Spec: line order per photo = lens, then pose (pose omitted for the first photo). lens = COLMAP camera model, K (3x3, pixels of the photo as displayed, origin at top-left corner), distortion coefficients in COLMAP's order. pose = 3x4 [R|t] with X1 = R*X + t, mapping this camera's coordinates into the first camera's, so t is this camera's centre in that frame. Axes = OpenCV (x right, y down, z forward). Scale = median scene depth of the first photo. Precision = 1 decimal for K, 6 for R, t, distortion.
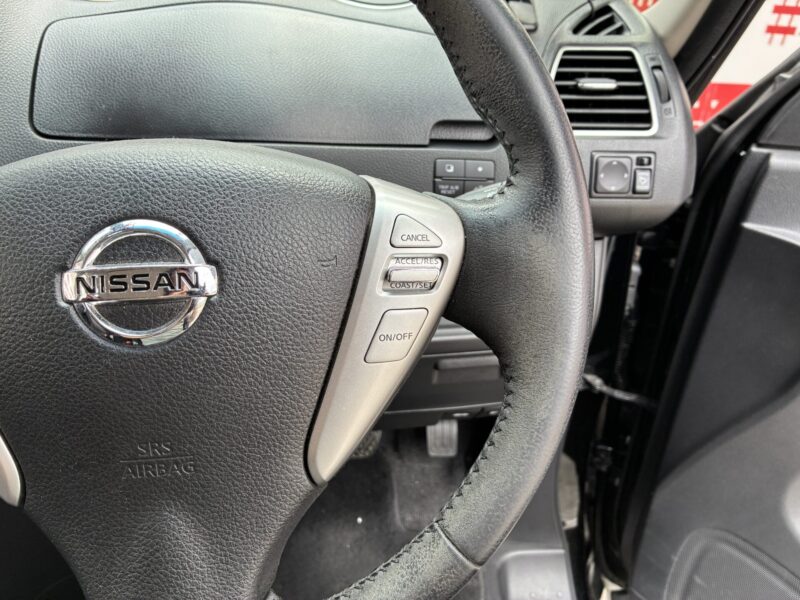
lens RADIAL K [[617.7, 0, 400.0], [0, 617.7, 300.0], [0, 0, 1]] dist [0.004340, 0.001038]
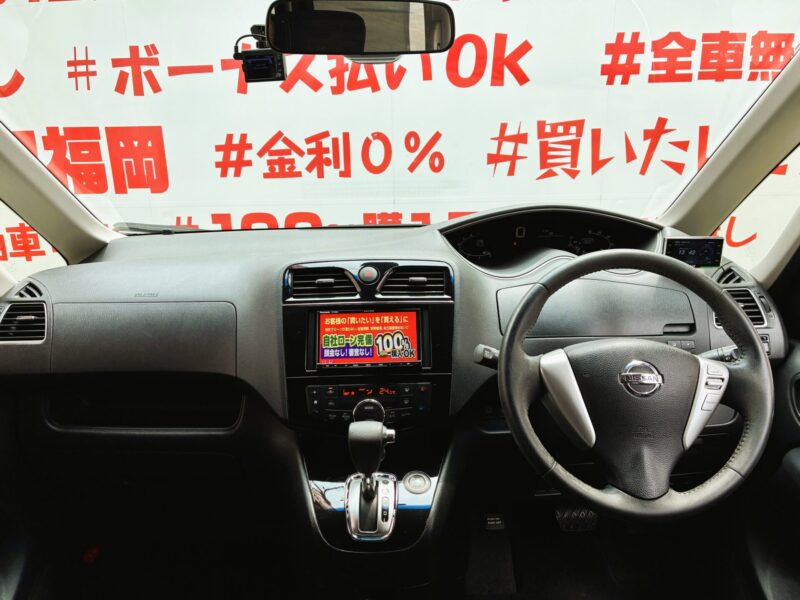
lens RADIAL K [[603.3, 0, 416.1], [0, 603.3, 303.6], [0, 0, 1]] dist [0.035222, -0.001622]
pose [[0.997072, -0.039895, -0.065232, -0.688826], [0.019743, 0.958493, -0.284431, 0.249481], [0.073872, 0.282310, 0.956475, -1.197602]]
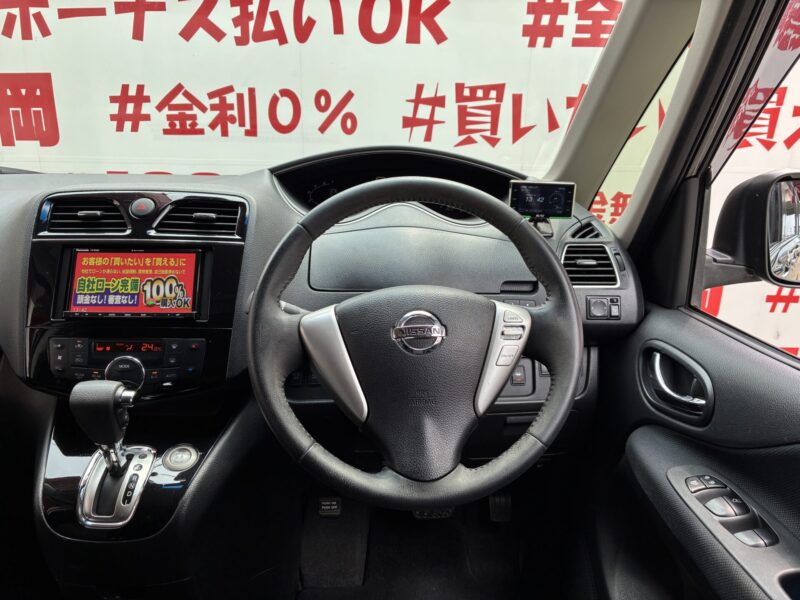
lens RADIAL K [[600.4, 0, 400.0], [0, 600.4, 300.0], [0, 0, 1]] dist [0.016029, 0.000544]
pose [[0.999040, -0.007890, -0.043090, -0.182387], [-0.003964, 0.963329, -0.268292, 0.270752], [0.043626, 0.268206, 0.962373, -0.803380]]
